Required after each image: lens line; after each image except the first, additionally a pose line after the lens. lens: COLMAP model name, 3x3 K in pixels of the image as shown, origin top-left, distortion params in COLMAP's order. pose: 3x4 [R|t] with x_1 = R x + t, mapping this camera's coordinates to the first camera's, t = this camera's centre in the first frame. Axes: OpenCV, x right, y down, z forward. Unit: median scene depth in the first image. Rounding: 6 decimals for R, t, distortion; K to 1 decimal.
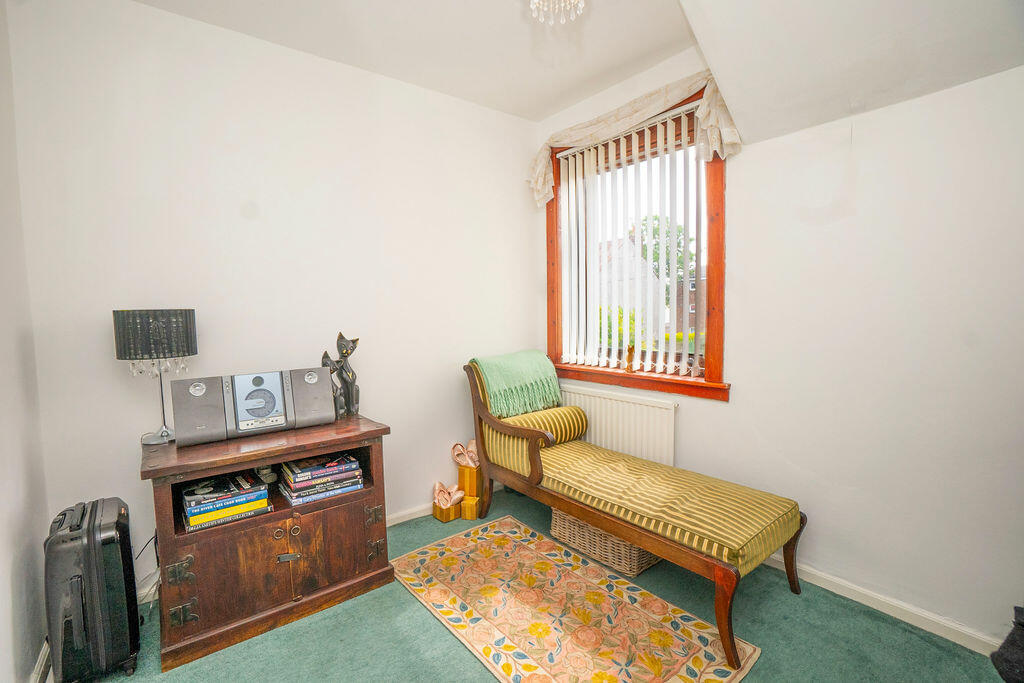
lens RADIAL K [[456.4, 0, 498.1], [0, 456.4, 342.7], [0, 0, 1]] dist [-0.062901, 0.025290]
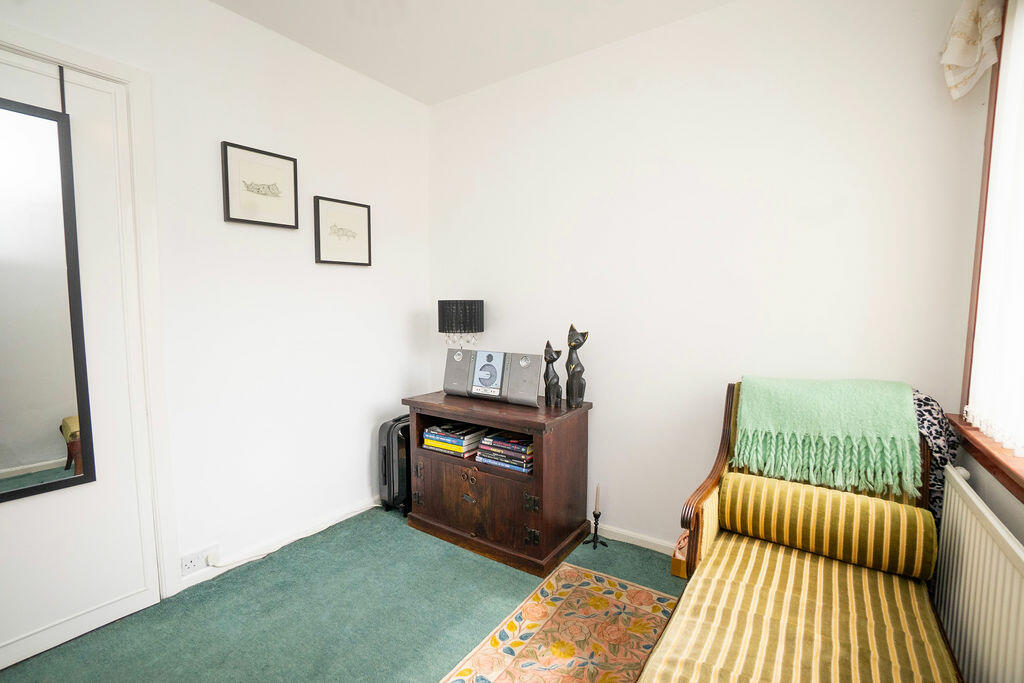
lens RADIAL K [[456.4, 0, 498.1], [0, 456.4, 342.7], [0, 0, 1]] dist [-0.062901, 0.025290]
pose [[0.291891, 0.097103, -0.951510, 0.686751], [-0.073598, 0.994164, 0.078879, -0.059971], [0.953616, 0.047005, 0.297334, 0.639125]]
